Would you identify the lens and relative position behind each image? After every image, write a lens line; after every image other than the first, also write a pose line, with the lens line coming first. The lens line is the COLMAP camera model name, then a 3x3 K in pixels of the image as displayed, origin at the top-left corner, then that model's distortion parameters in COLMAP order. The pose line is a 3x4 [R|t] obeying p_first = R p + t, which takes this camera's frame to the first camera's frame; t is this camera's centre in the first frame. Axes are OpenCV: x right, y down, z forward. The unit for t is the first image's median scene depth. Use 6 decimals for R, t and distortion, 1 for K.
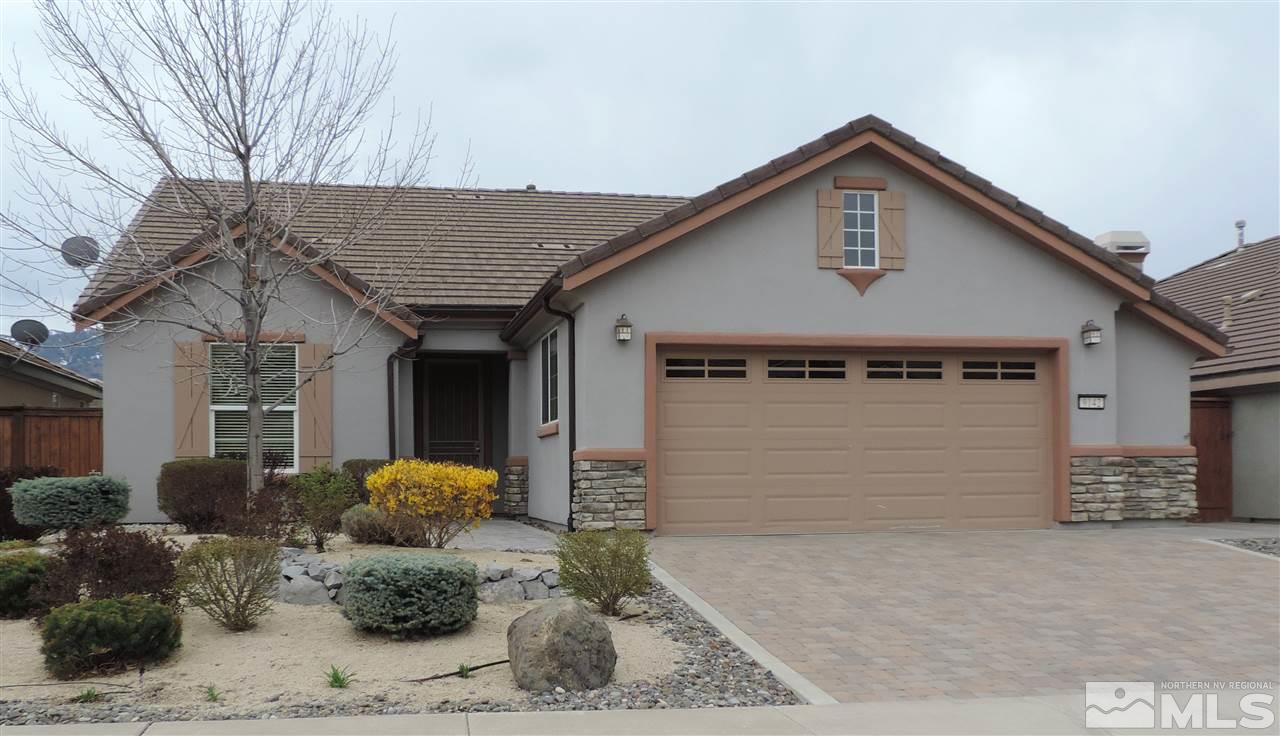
lens RADIAL K [[1238.5, 0, 639.2], [0, 1238.5, 376.2], [0, 0, 1]] dist [-0.002448, 0.000000]
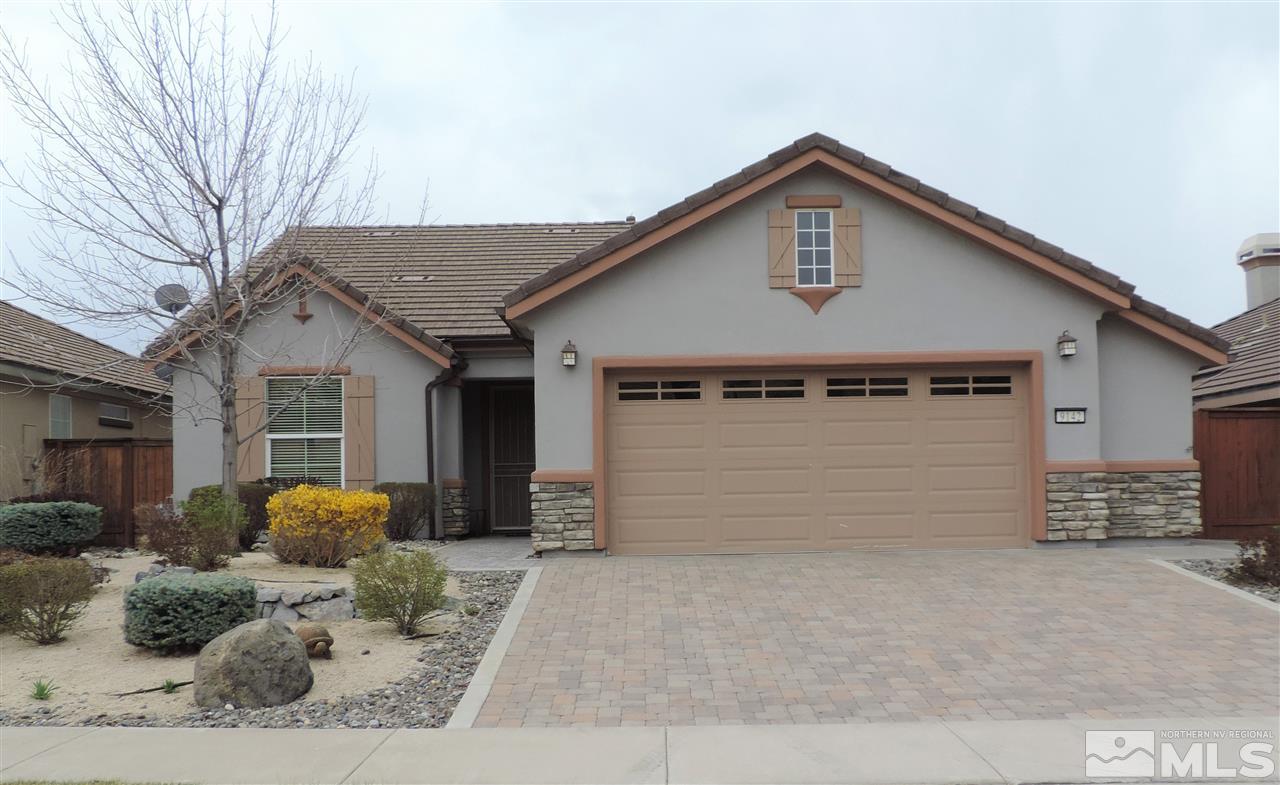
lens RADIAL K [[1190.6, 0, 640.0], [0, 1190.6, 383.5], [0, 0, 1]] dist [-0.010980, 0.000000]
pose [[0.983622, -0.024805, -0.178531, 0.207841], [0.022688, 0.999646, -0.013896, 0.001022], [0.178812, 0.009618, 0.983836, 0.032691]]
